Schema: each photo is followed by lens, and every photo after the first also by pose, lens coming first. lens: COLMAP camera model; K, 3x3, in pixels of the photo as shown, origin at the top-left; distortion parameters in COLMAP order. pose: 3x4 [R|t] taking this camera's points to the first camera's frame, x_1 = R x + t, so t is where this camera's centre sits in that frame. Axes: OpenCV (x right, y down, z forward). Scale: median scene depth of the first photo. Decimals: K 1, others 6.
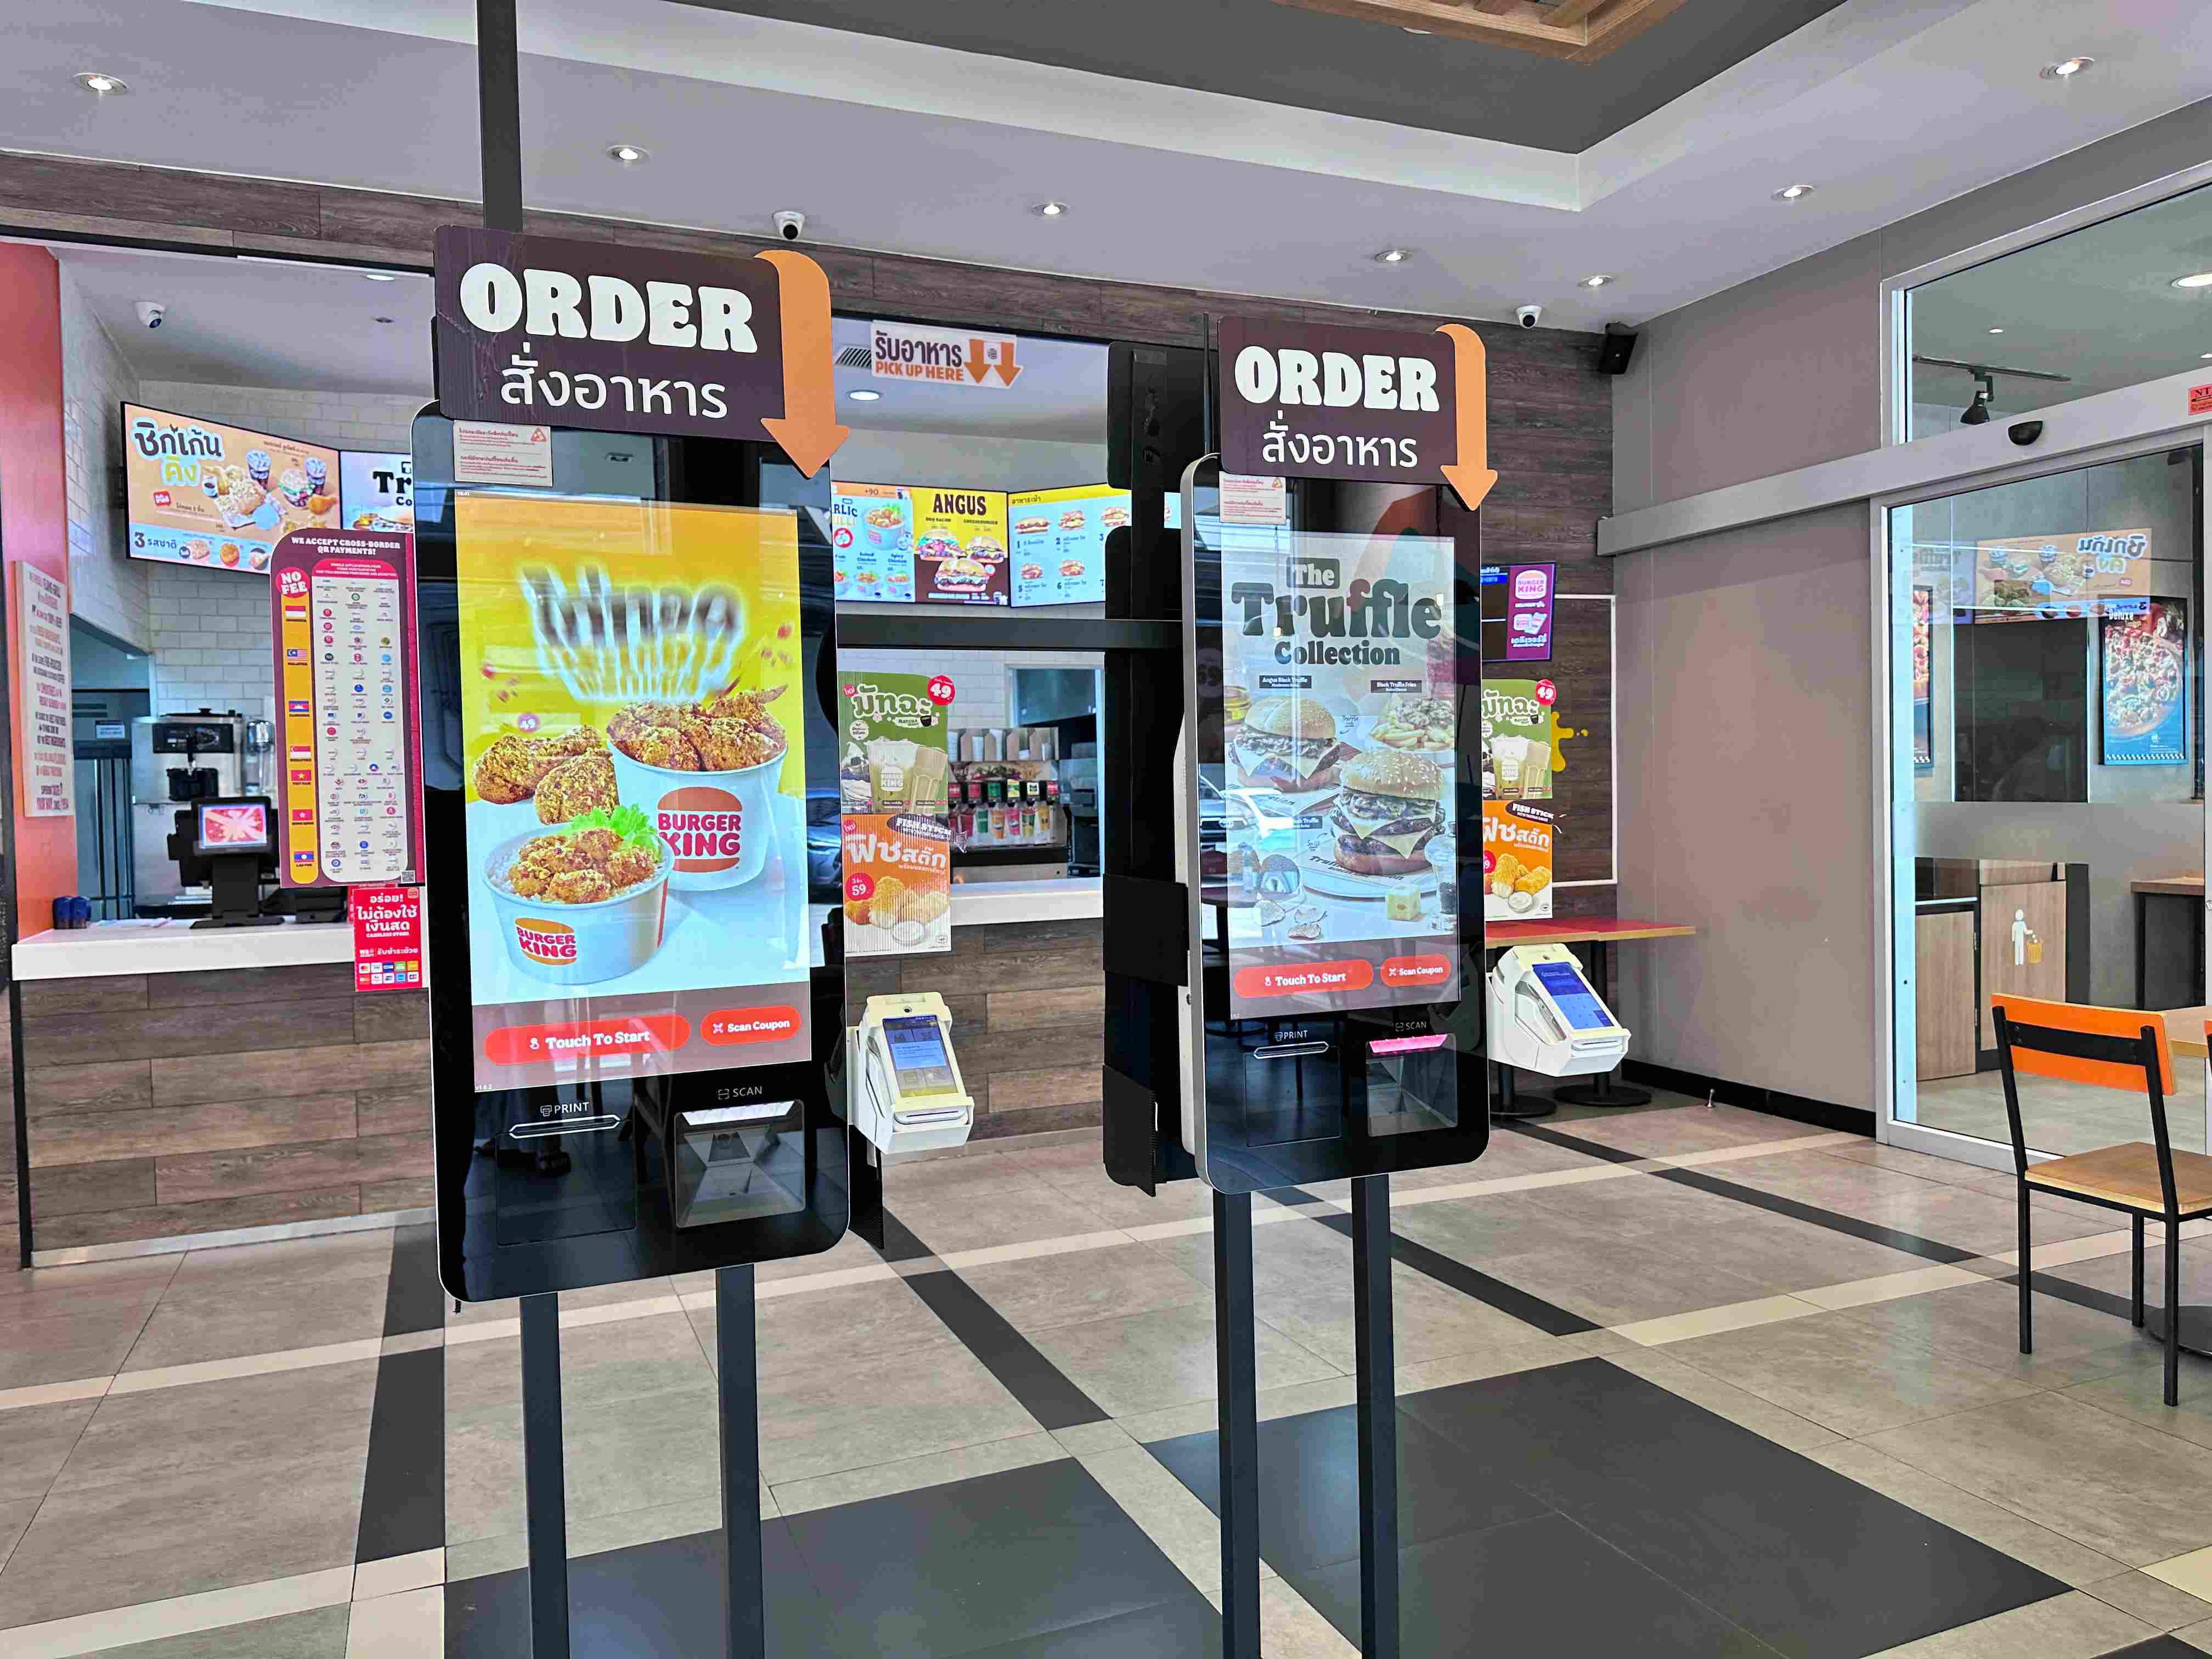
lens RADIAL K [[1570.3, 0, 1180.3], [0, 1570.3, 856.1], [0, 0, 1]] dist [0.039566, -0.046215]
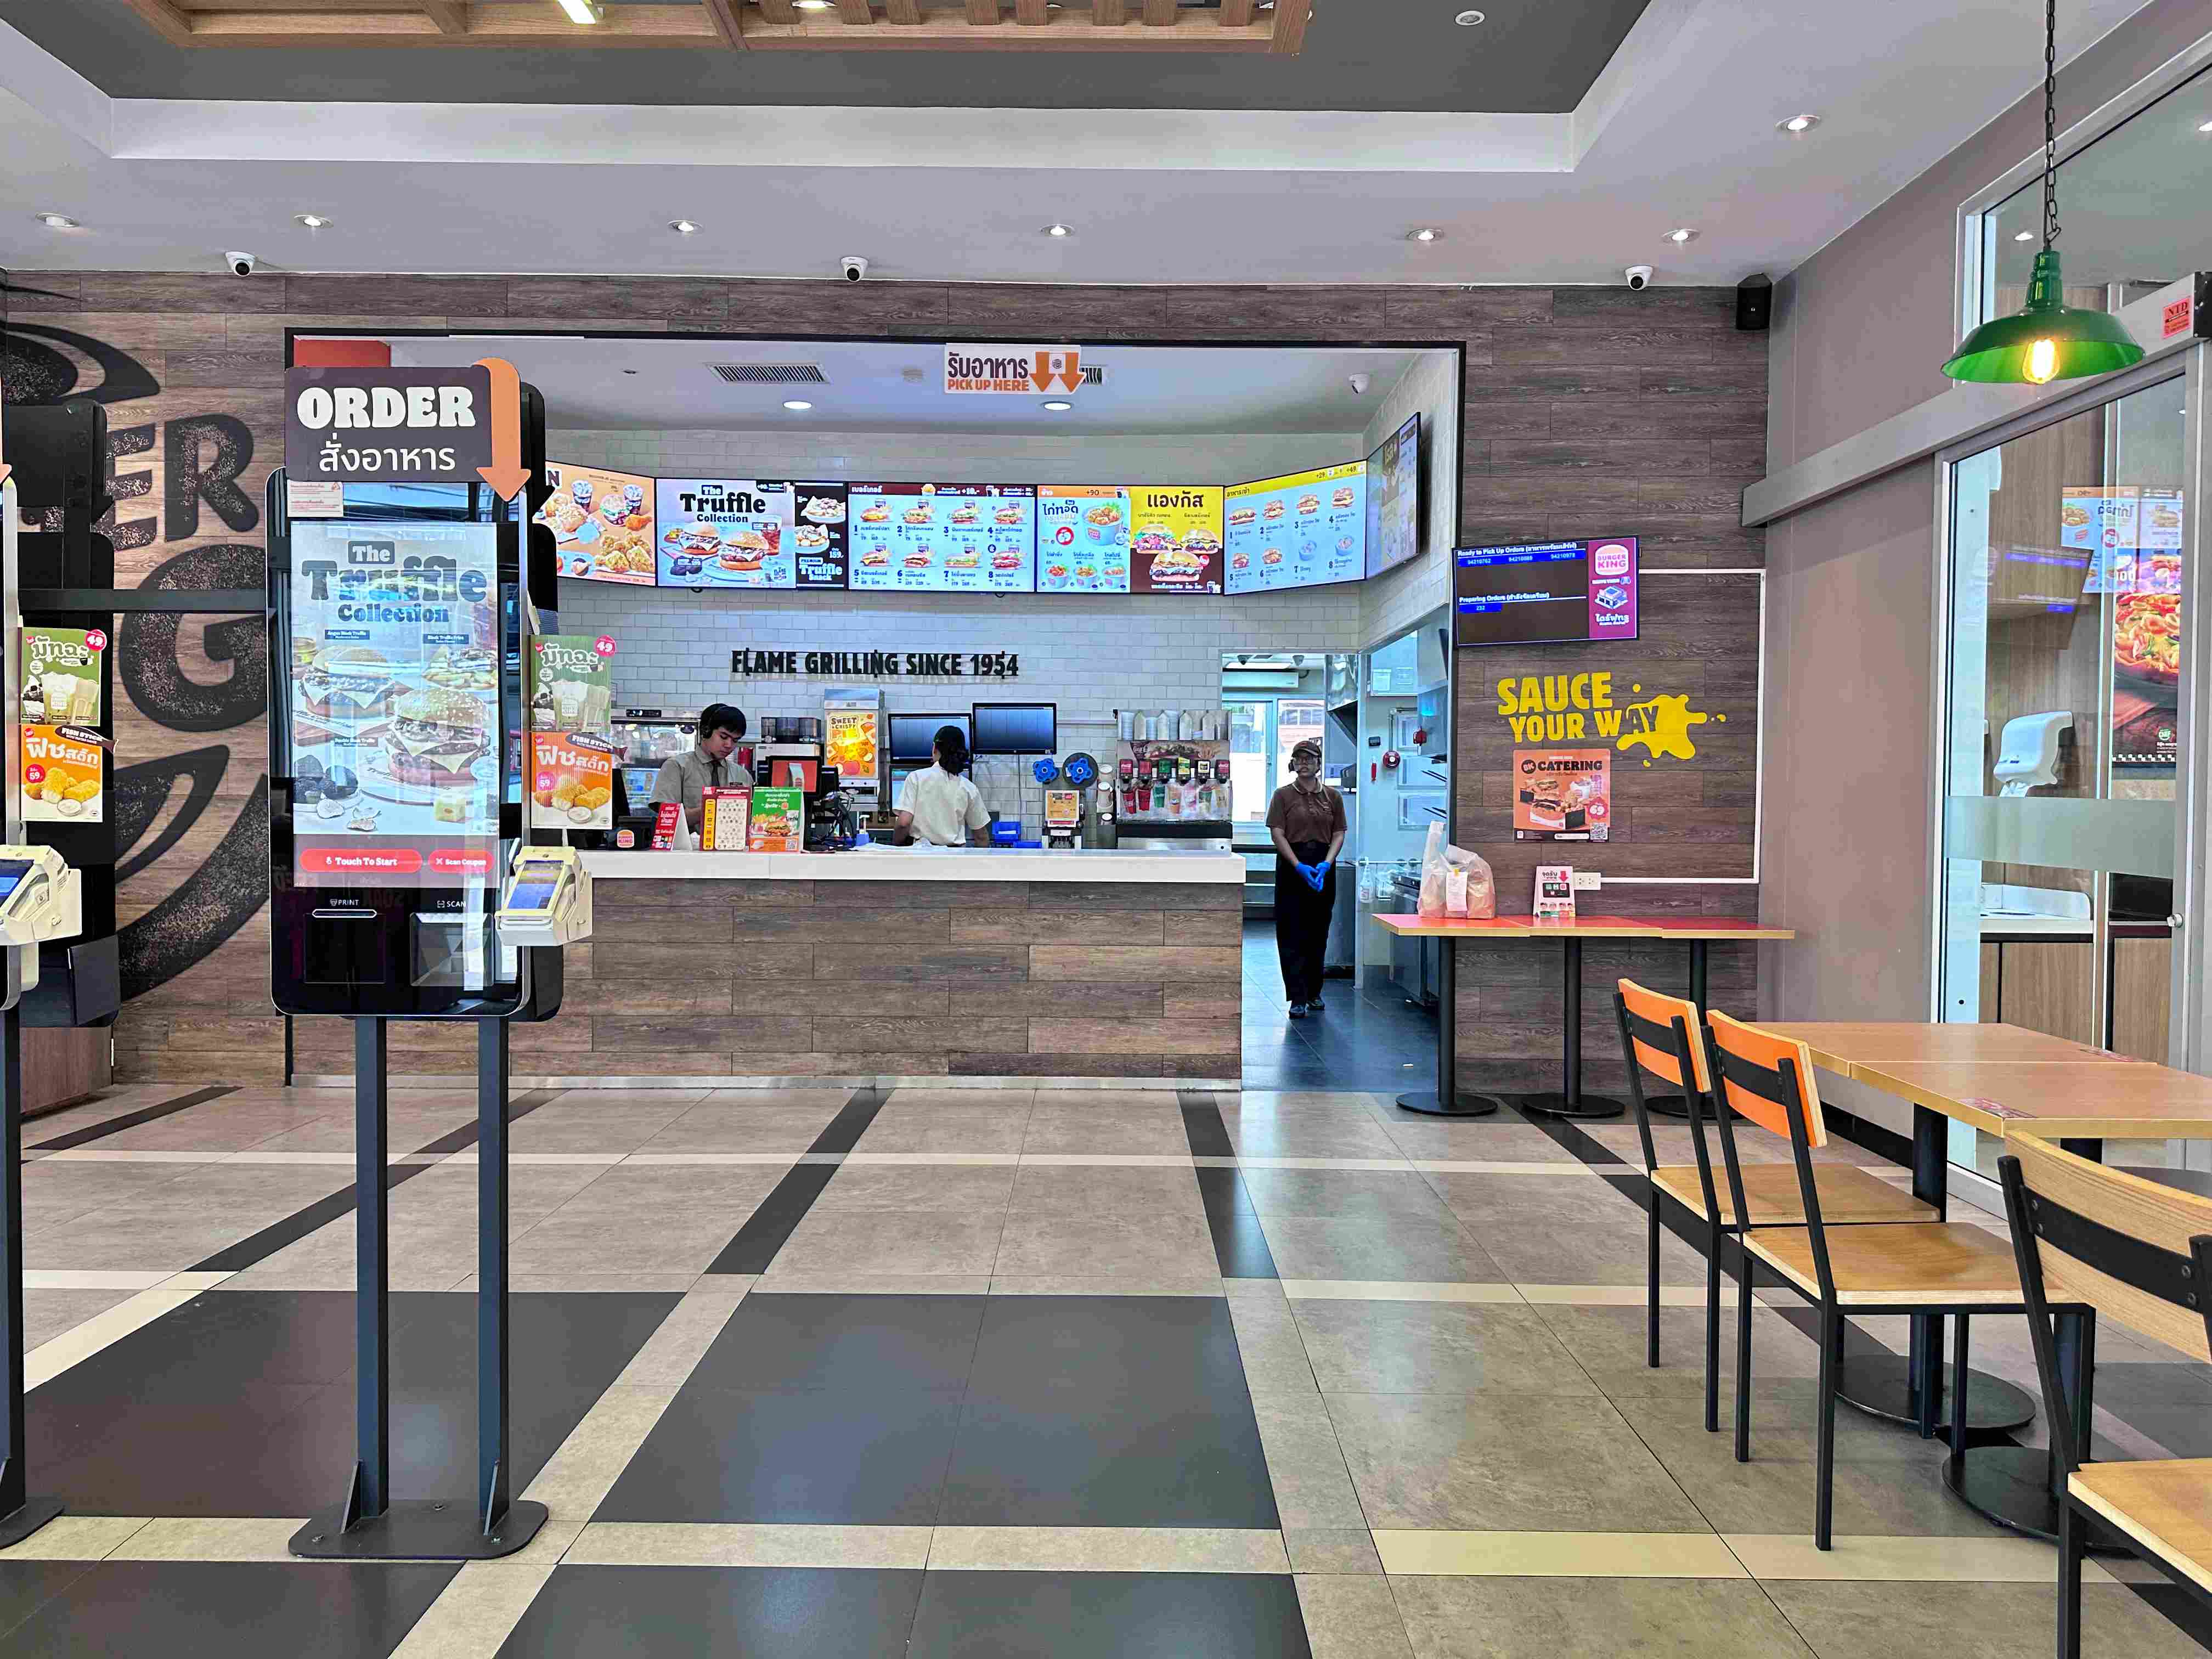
lens RADIAL K [[1570.3, 0, 1108.5], [0, 1570.3, 847.8], [0, 0, 1]] dist [0.039566, -0.046215]
pose [[0.920779, 0.044356, -0.387554, 0.360367], [-0.045014, 0.998959, 0.007385, 0.009112], [0.387478, 0.010646, 0.921817, 0.004842]]
